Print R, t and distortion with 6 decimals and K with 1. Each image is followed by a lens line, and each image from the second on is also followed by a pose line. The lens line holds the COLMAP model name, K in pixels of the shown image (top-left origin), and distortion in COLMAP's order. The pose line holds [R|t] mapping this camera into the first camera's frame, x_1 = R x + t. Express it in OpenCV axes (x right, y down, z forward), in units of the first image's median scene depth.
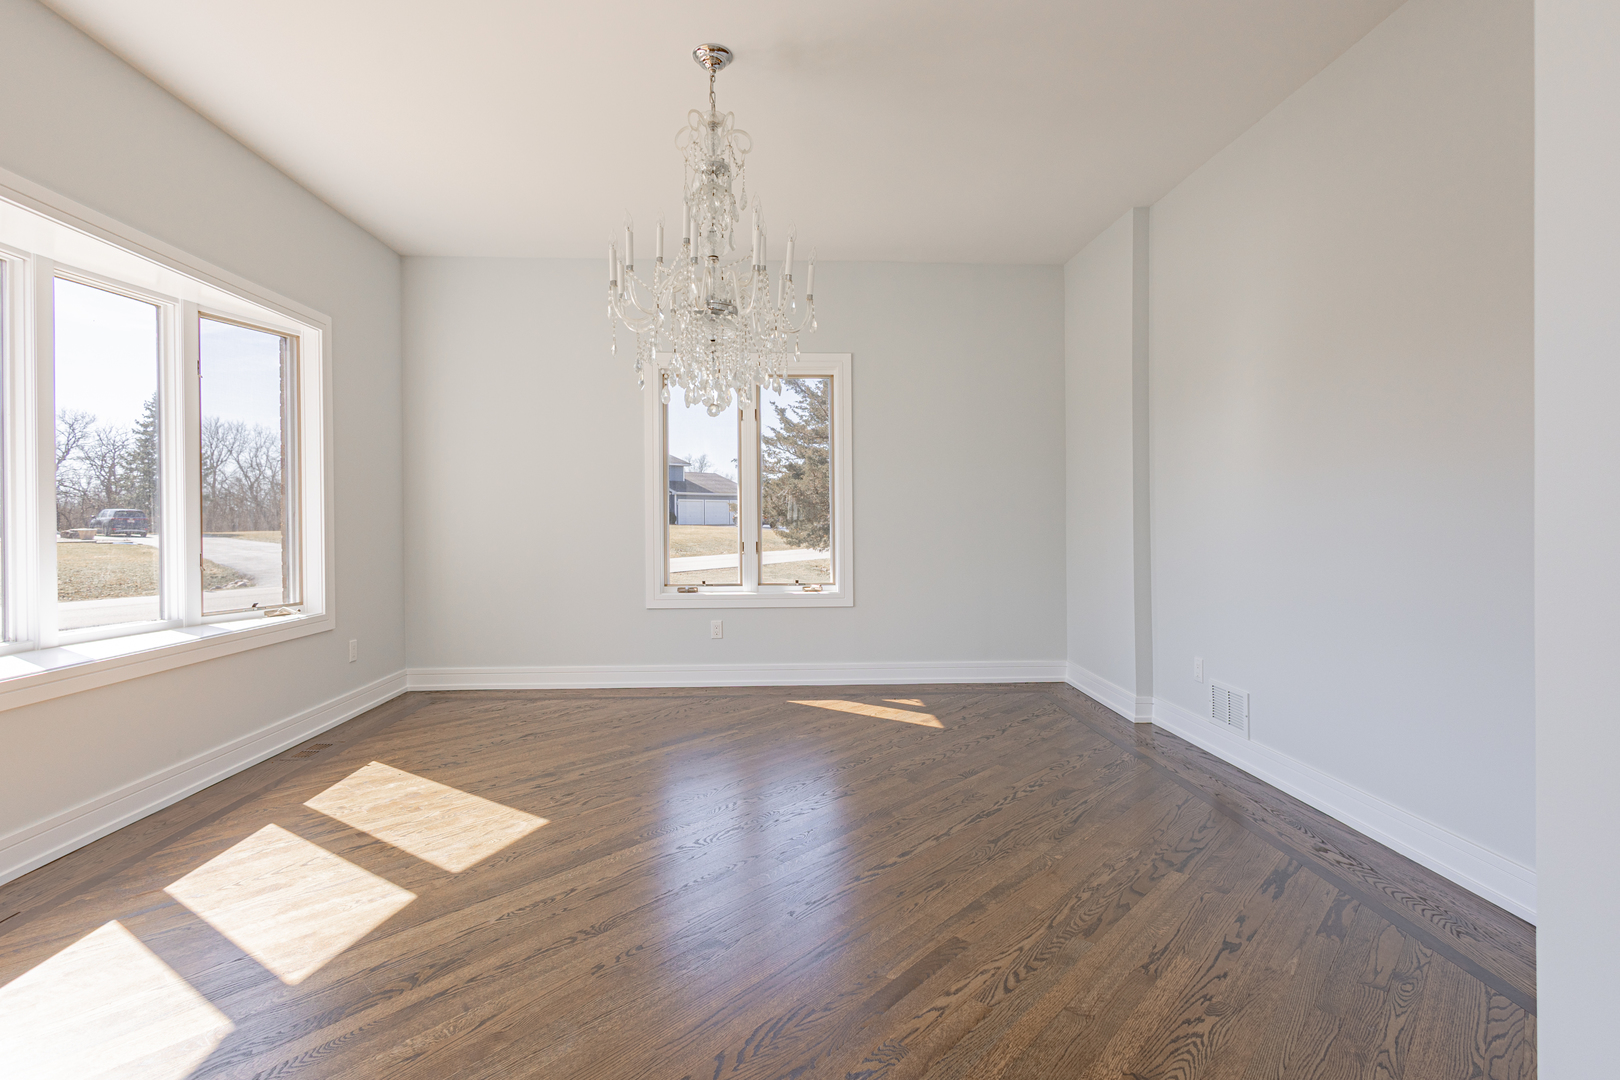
lens RADIAL K [[746.1, 0, 810.0], [0, 746.1, 523.0], [0, 0, 1]] dist [-0.001582, -0.001535]
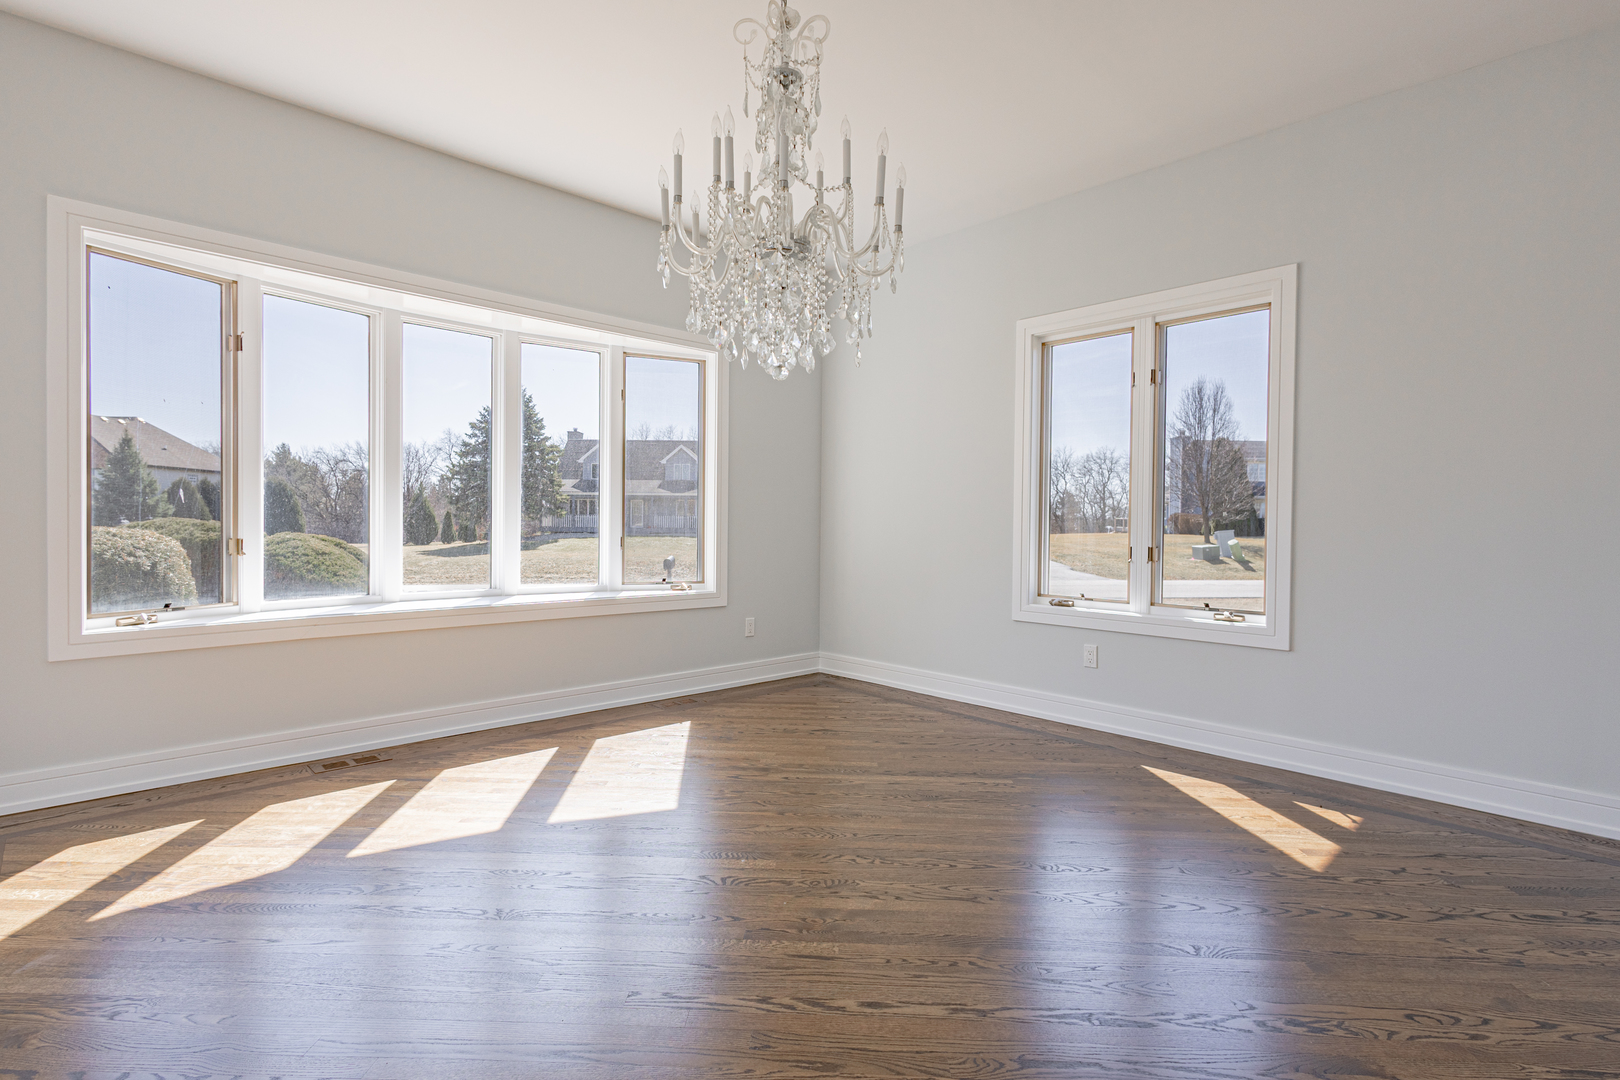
lens RADIAL K [[766.1, 0, 822.6], [0, 766.1, 533.0], [0, 0, 1]] dist [0.013764, -0.000399]
pose [[0.668655, 0.020498, -0.743290, 0.393821], [-0.018547, 0.999769, 0.010887, 0.012007], [0.743341, 0.006506, 0.668881, 0.333531]]
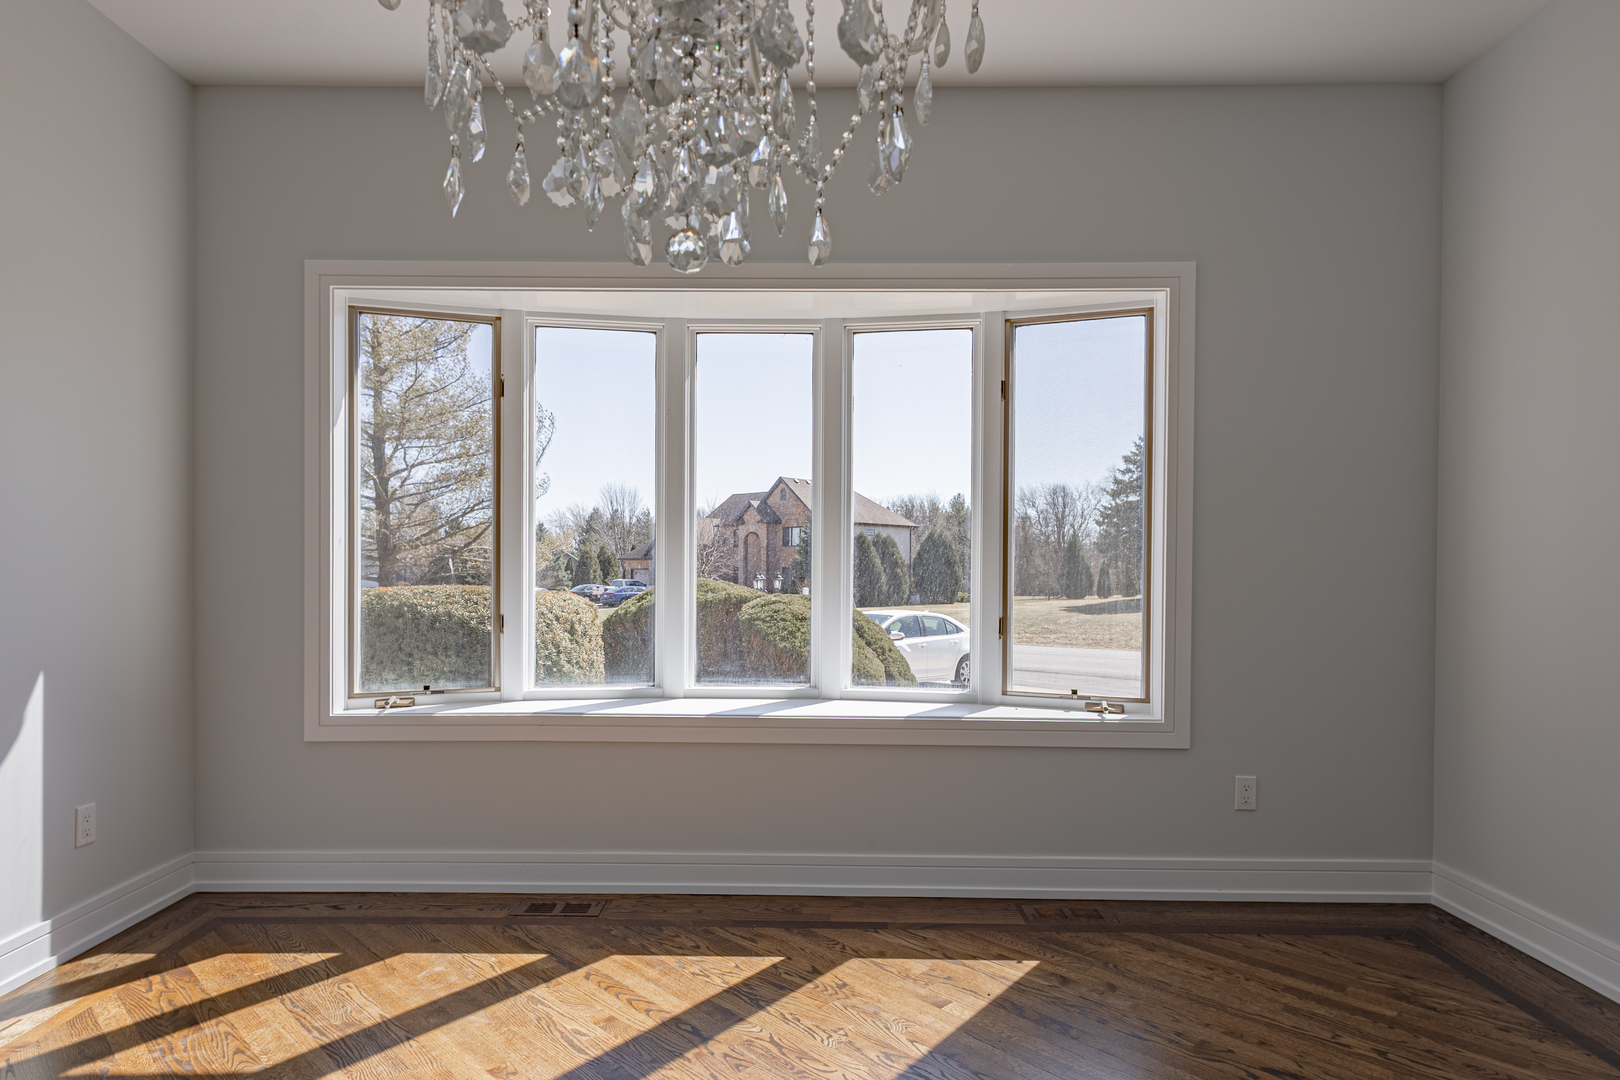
lens RADIAL K [[931.5, 0, 800.2], [0, 931.5, 580.3], [0, 0, 1]] dist [0.009033, 0.000320]
pose [[-0.046516, 0.018015, -0.998755, 0.196003], [-0.015197, 0.999709, 0.018740, -0.015044], [0.998802, 0.016050, -0.046228, 0.768241]]
